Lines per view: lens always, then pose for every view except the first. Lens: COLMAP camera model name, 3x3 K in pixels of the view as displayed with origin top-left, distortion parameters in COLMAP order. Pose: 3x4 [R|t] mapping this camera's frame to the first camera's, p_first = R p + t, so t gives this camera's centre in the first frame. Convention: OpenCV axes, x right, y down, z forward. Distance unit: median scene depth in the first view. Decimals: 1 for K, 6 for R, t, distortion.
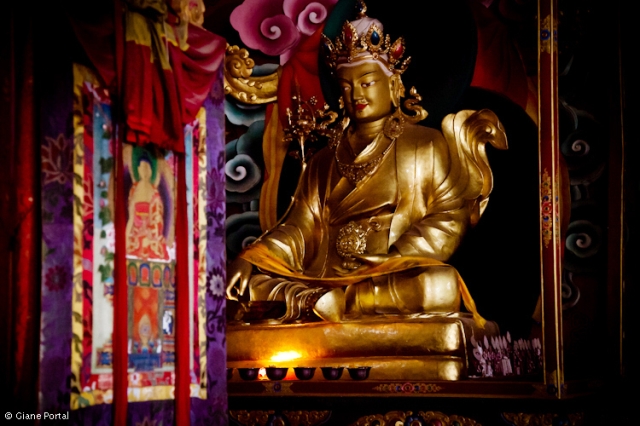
lens RADIAL K [[1247.6, 0, 320.2], [0, 1247.6, 213.7], [0, 0, 1]] dist [-0.011826, 0.000000]
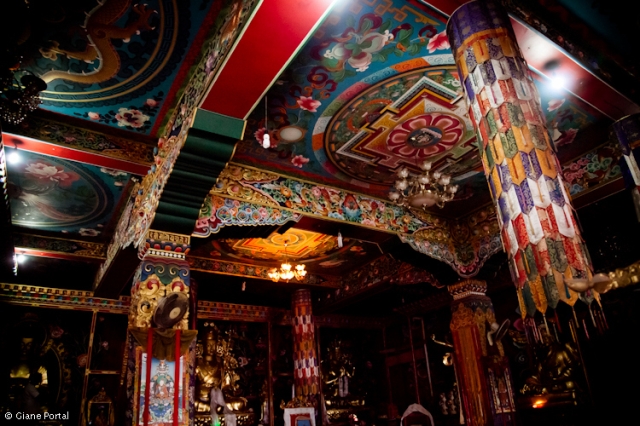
lens RADIAL K [[440.2, 0, 322.3], [0, 440.2, 212.1], [0, 0, 1]] dist [-0.069829, -0.001182]
pose [[0.861167, -0.247126, -0.444207, 0.277014], [0.098899, 0.938626, -0.330455, -0.189655], [0.498608, 0.240645, 0.832754, -1.577990]]
